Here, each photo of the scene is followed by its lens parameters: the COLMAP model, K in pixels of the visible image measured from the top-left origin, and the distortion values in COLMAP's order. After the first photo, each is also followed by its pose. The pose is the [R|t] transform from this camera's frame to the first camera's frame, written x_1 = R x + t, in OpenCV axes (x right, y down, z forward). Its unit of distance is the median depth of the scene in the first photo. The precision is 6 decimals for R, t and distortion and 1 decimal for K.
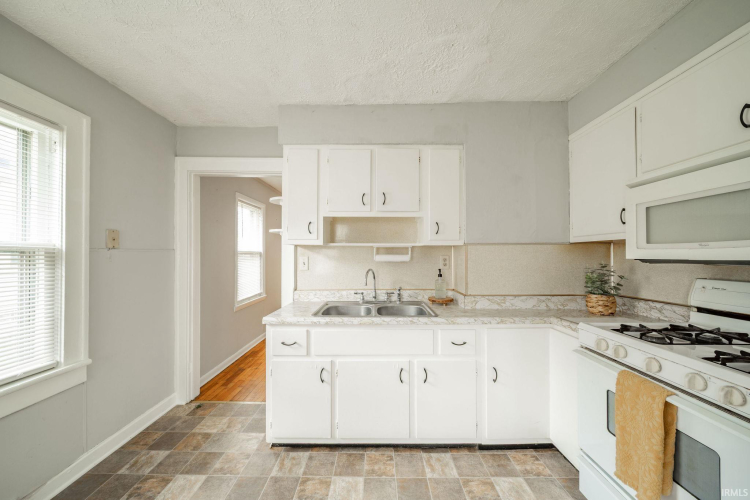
lens RADIAL K [[265.3, 0, 390.9], [0, 265.3, 254.7], [0, 0, 1]] dist [-0.000623, -0.000083]
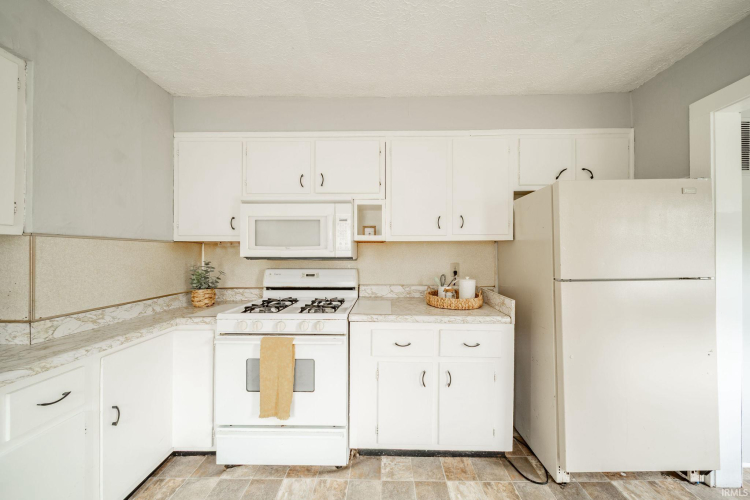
lens RADIAL K [[271.2, 0, 372.0], [0, 271.2, 252.8], [0, 0, 1]] dist [-0.000796, -0.000259]
pose [[0.024011, 0.006467, 0.999691, -0.320094], [-0.006882, 0.999956, -0.006303, -0.000227], [-0.999688, -0.006728, 0.024055, 0.245391]]
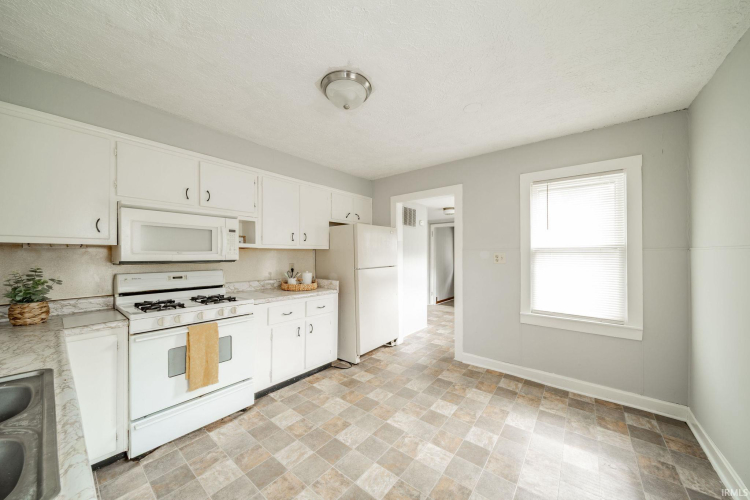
lens RADIAL K [[261.0, 0, 383.1], [0, 261.0, 249.6], [0, 0, 1]] dist [-0.000154, -0.000169]
pose [[-0.784659, 0.016496, 0.619708, -0.662938], [-0.001658, 0.999586, -0.028707, -0.005338], [-0.619925, -0.023553, -0.784307, 0.901533]]
